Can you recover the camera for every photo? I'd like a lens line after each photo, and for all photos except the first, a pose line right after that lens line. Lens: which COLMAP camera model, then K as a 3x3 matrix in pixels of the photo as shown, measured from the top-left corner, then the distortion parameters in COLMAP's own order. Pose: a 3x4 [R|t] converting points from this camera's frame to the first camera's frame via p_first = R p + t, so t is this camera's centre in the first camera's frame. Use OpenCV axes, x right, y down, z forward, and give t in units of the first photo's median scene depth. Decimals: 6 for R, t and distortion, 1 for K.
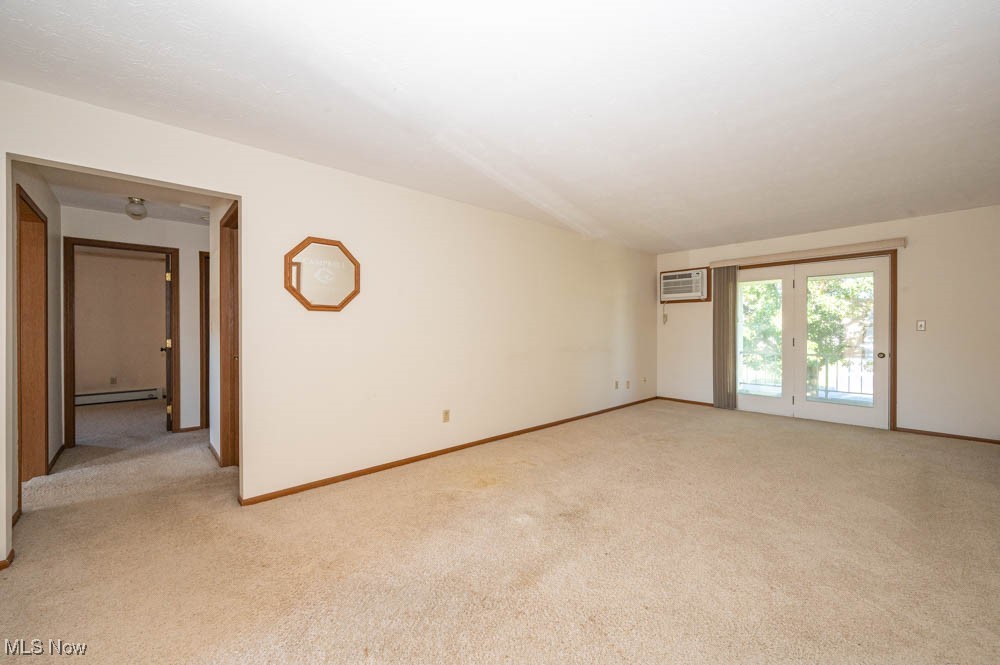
lens RADIAL K [[398.4, 0, 503.2], [0, 398.4, 327.6], [0, 0, 1]] dist [-0.000873, 0.000748]
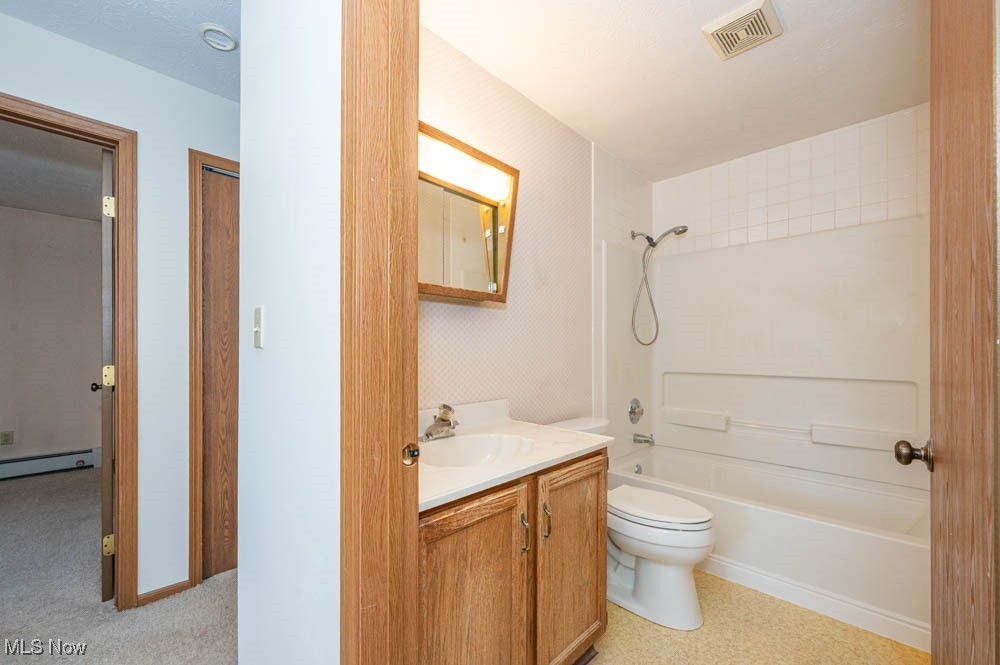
lens RADIAL K [[398.4, 0, 496.9], [0, 398.4, 339.5], [0, 0, 1]] dist [-0.000873, 0.000748]
pose [[0.998446, -0.002150, 0.055692, -0.443633], [0.002441, 0.999984, -0.005146, 0.006156], [-0.055680, 0.005274, 0.998435, 0.543524]]
